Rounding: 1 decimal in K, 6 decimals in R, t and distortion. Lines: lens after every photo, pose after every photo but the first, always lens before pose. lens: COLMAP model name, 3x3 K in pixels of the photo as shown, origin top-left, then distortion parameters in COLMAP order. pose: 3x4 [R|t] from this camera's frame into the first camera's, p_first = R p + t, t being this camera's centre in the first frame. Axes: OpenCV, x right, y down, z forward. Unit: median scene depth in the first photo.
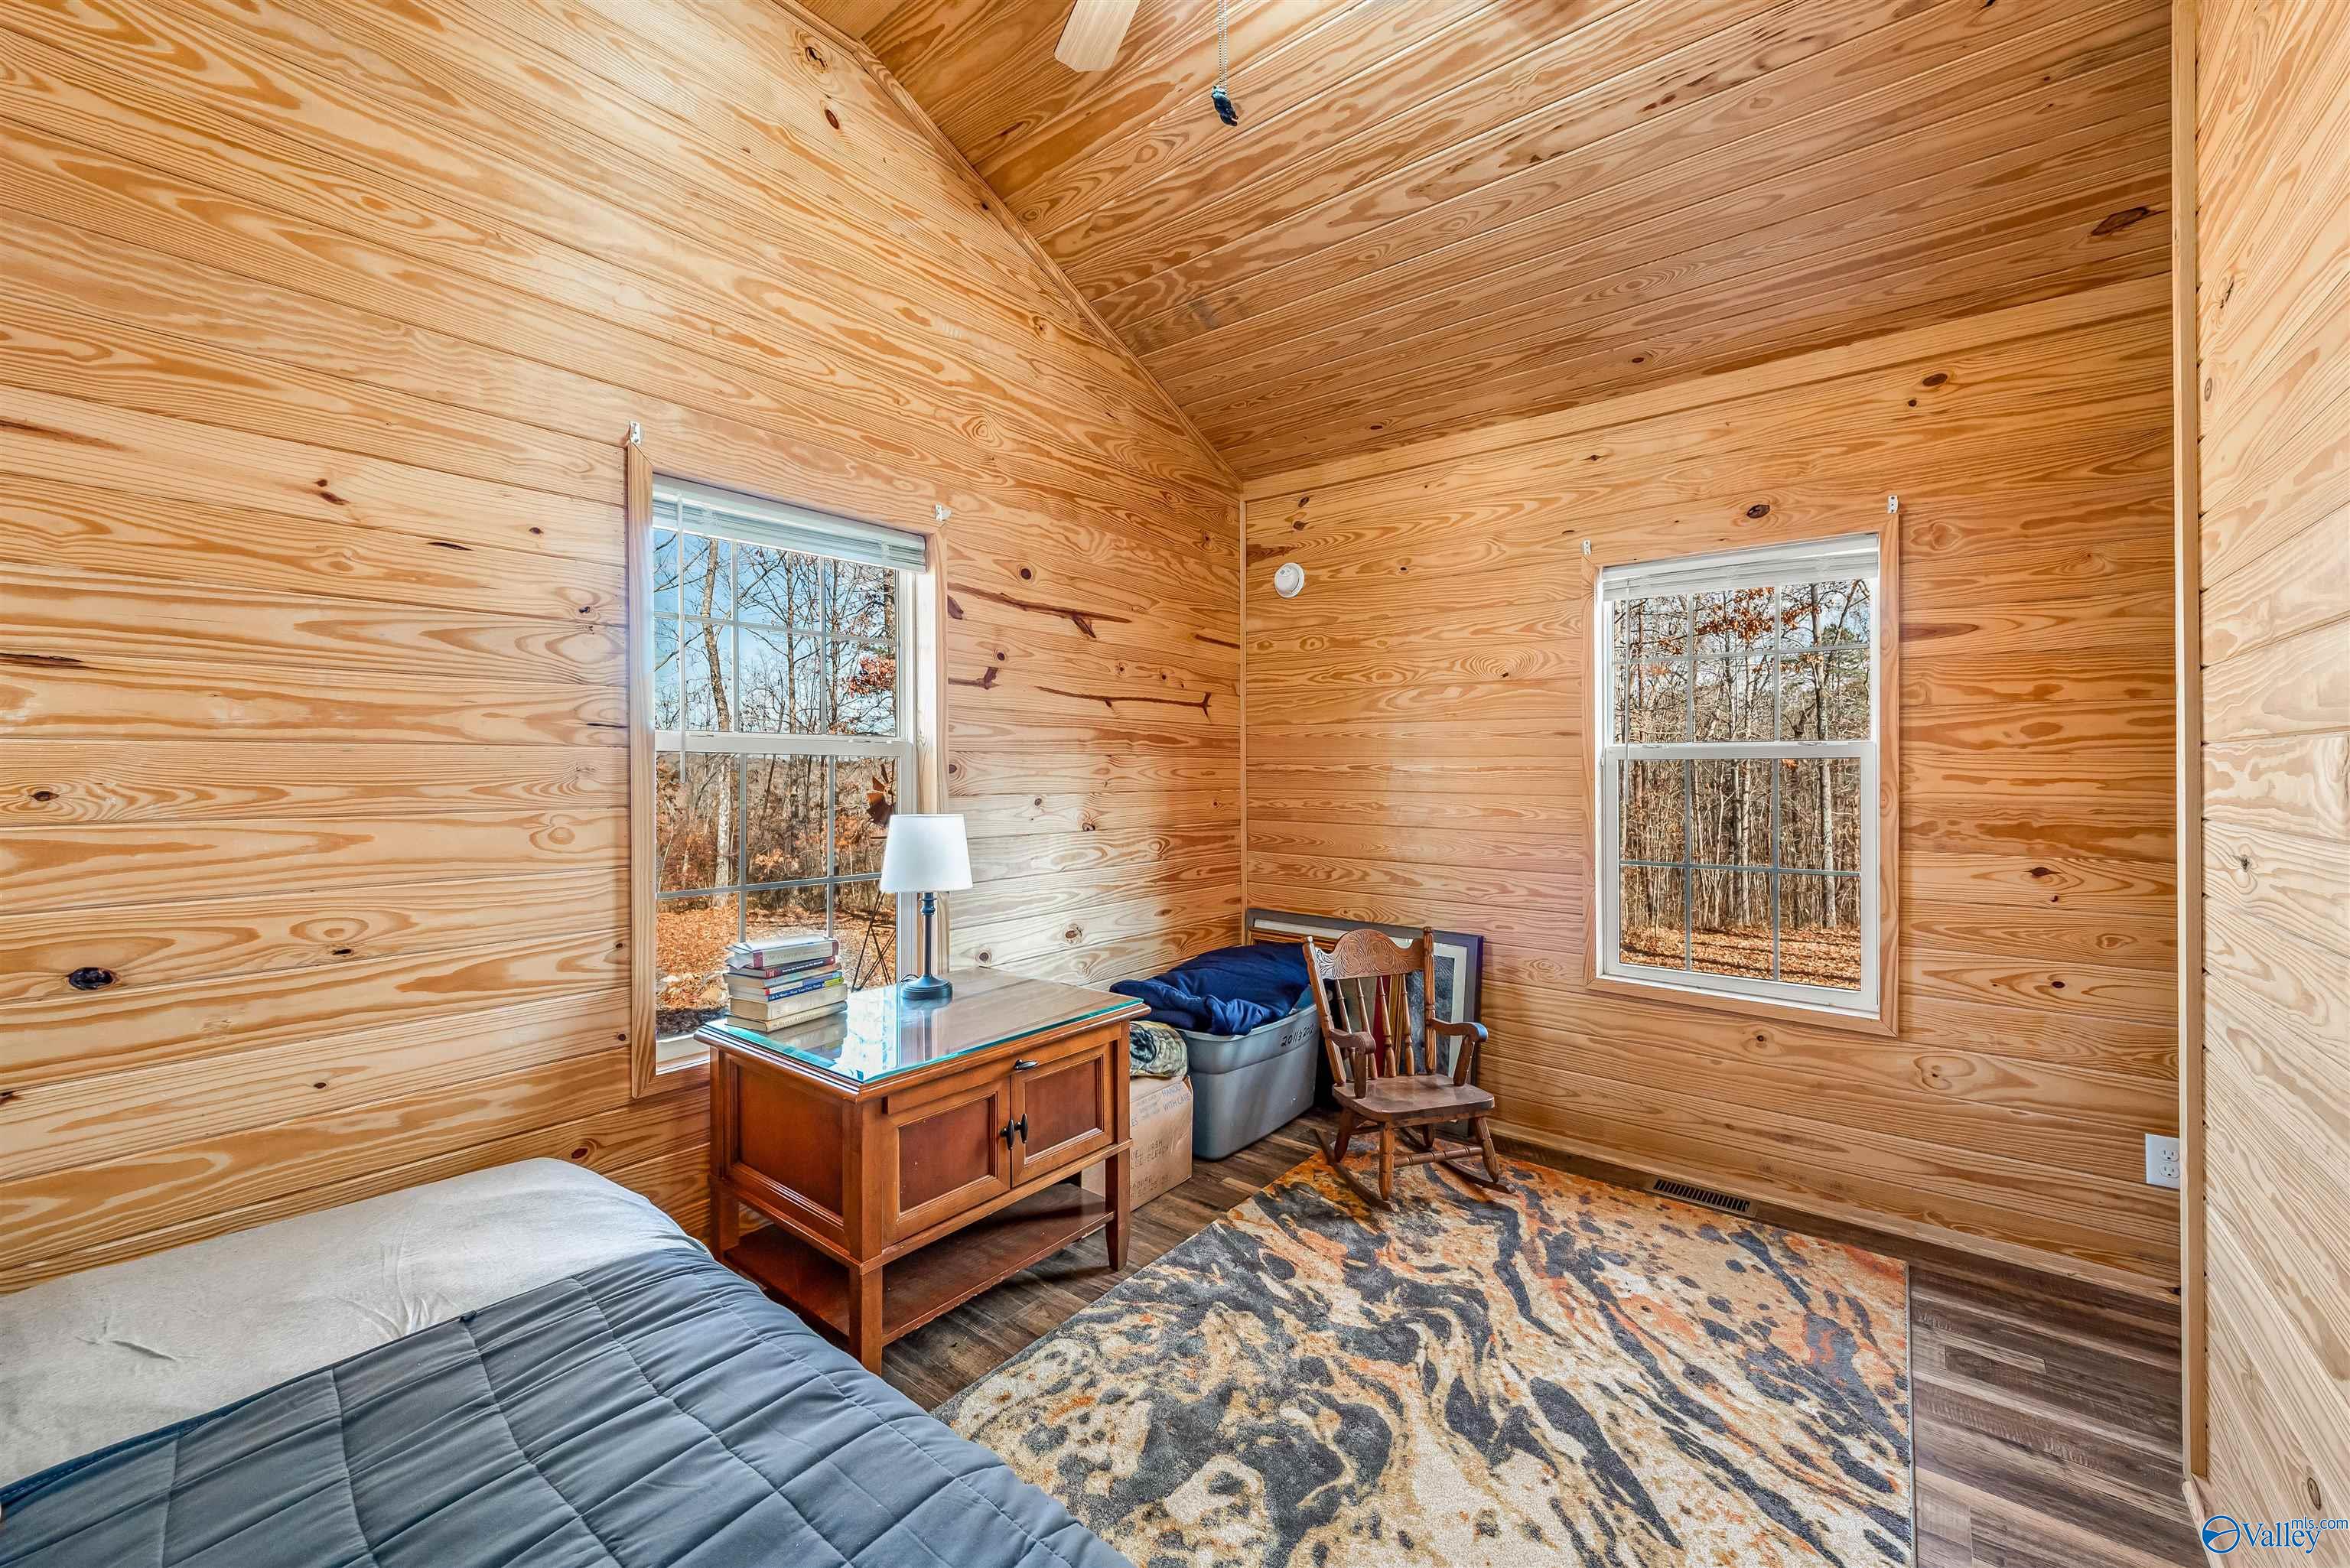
lens RADIAL K [[912.1, 0, 1179.3], [0, 912.1, 772.4], [0, 0, 1]] dist [0.002277, -0.001621]
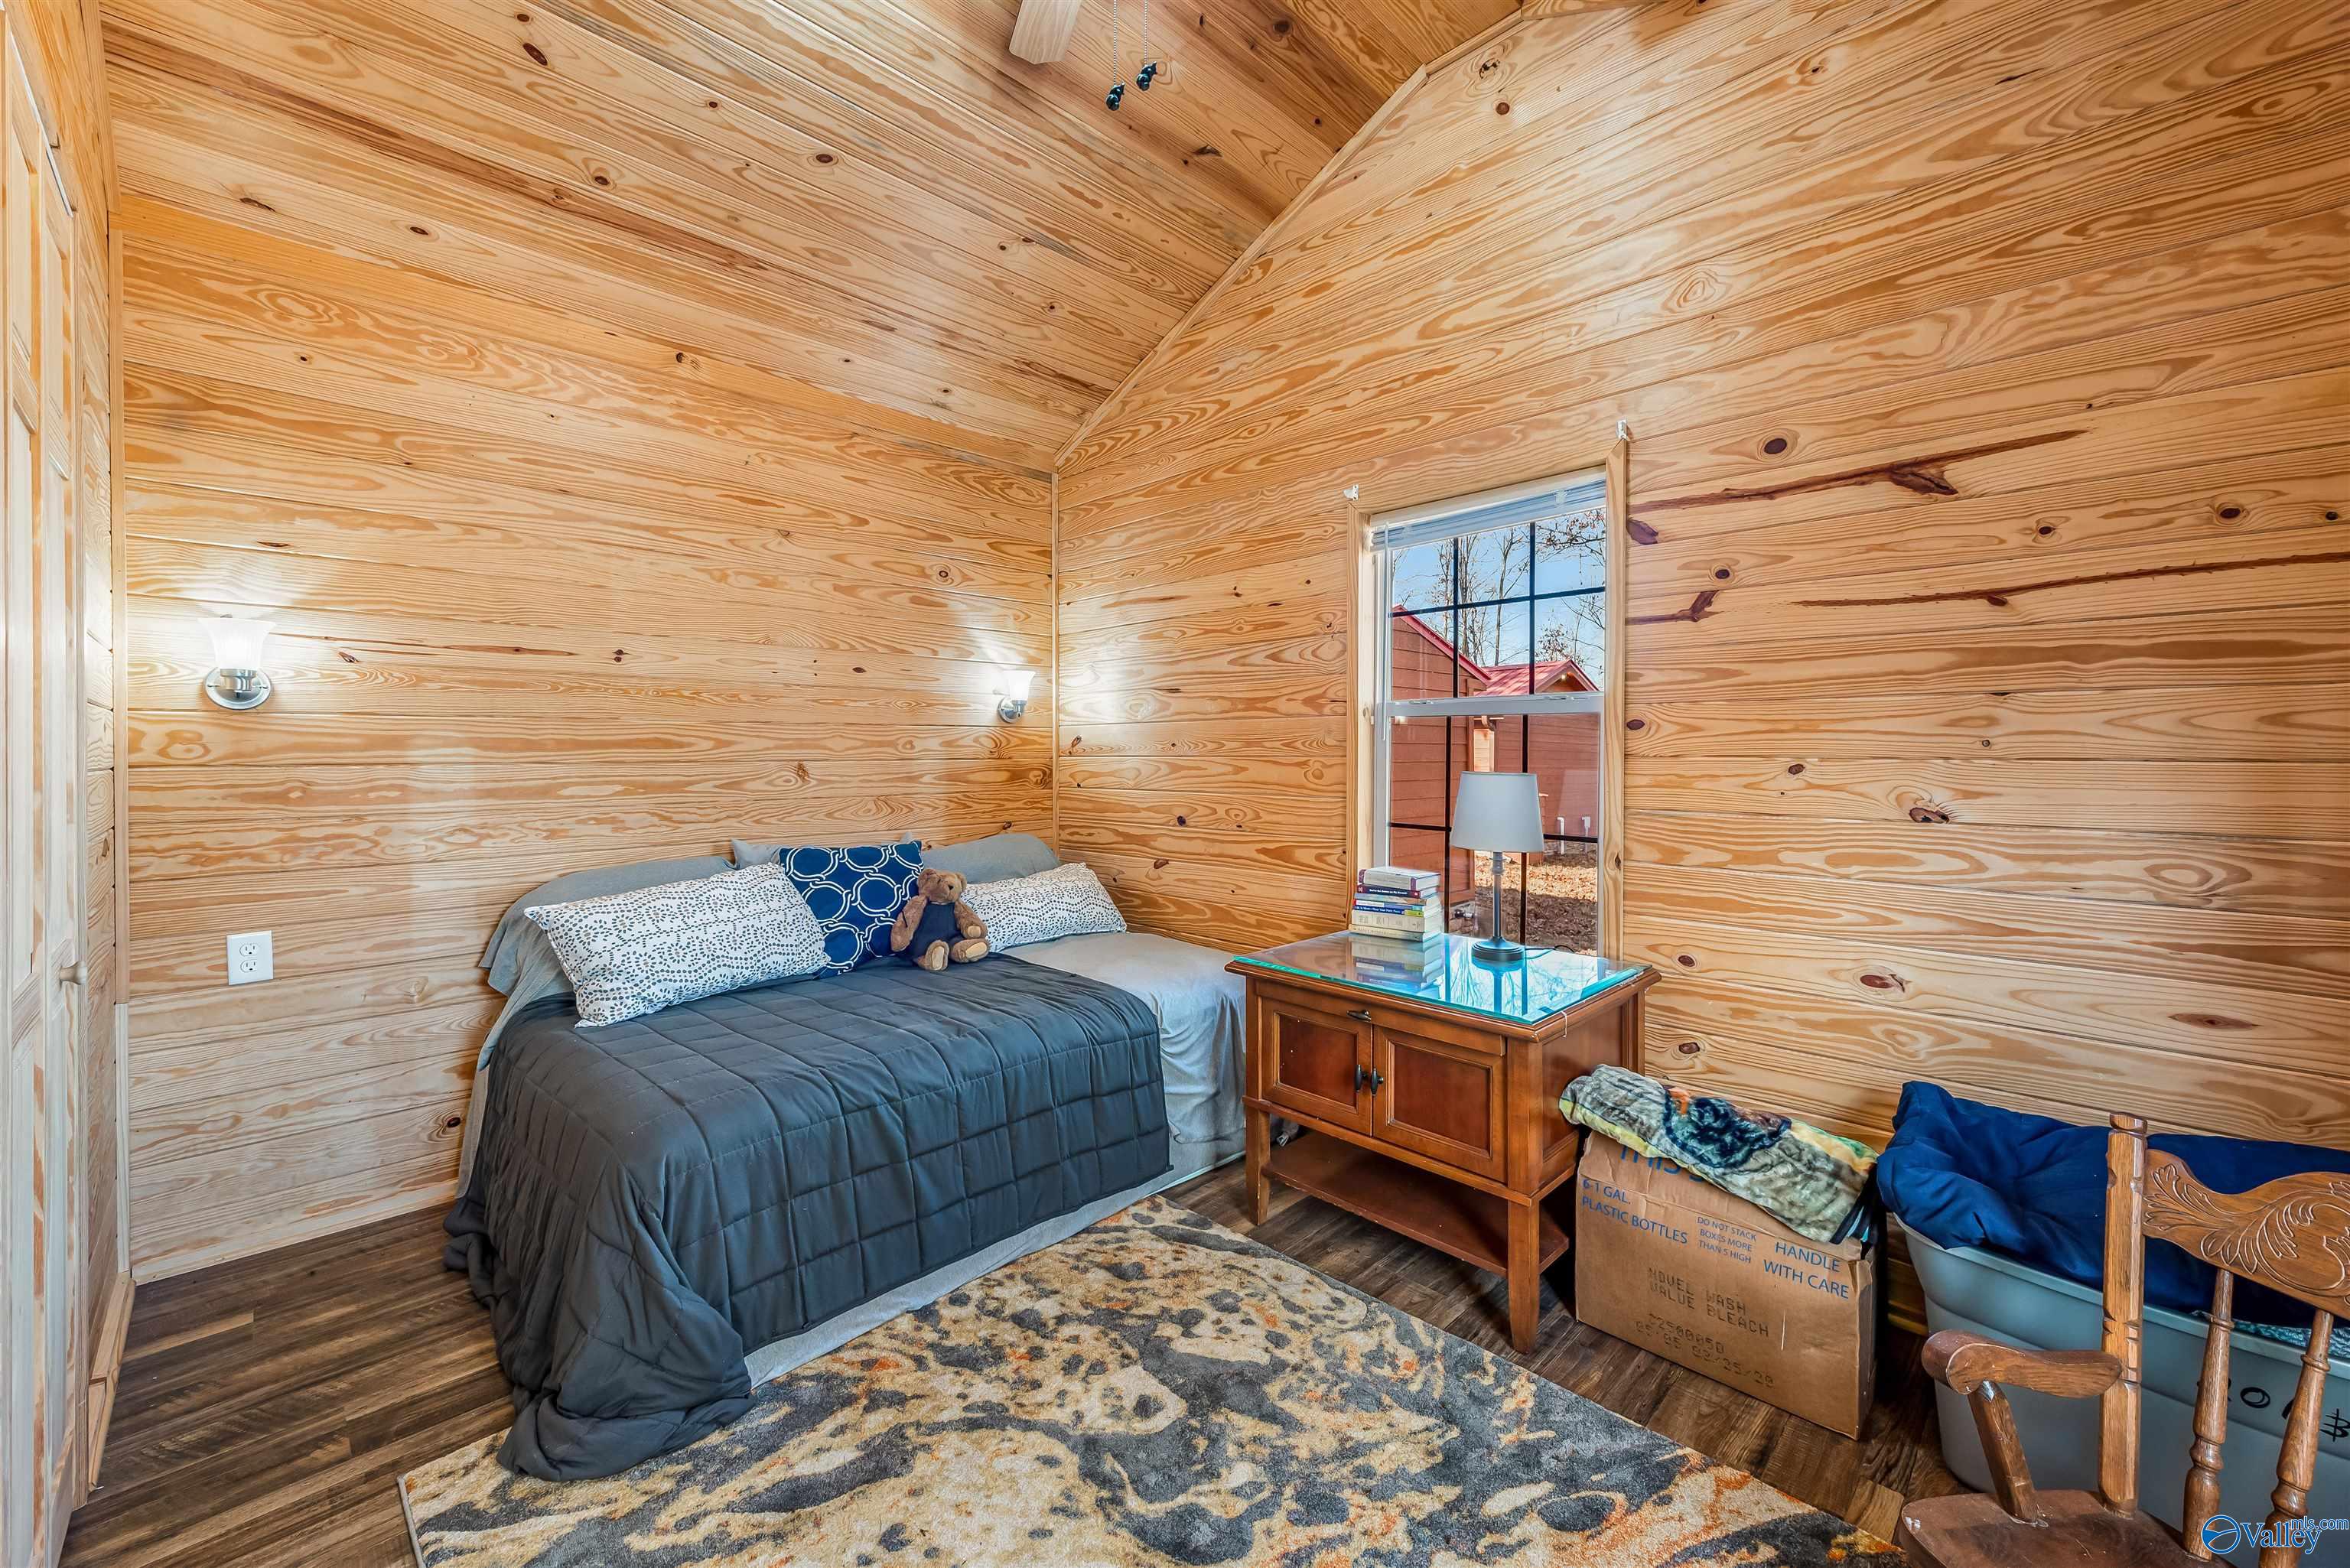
lens RADIAL K [[912.1, 0, 1215.4], [0, 912.1, 755.1], [0, 0, 1]] dist [0.002277, -0.001621]
pose [[-0.086204, 0.009785, -0.996229, 0.868741], [0.002263, 0.999951, 0.009626, 0.021354], [0.996275, -0.001424, -0.086222, 0.942537]]
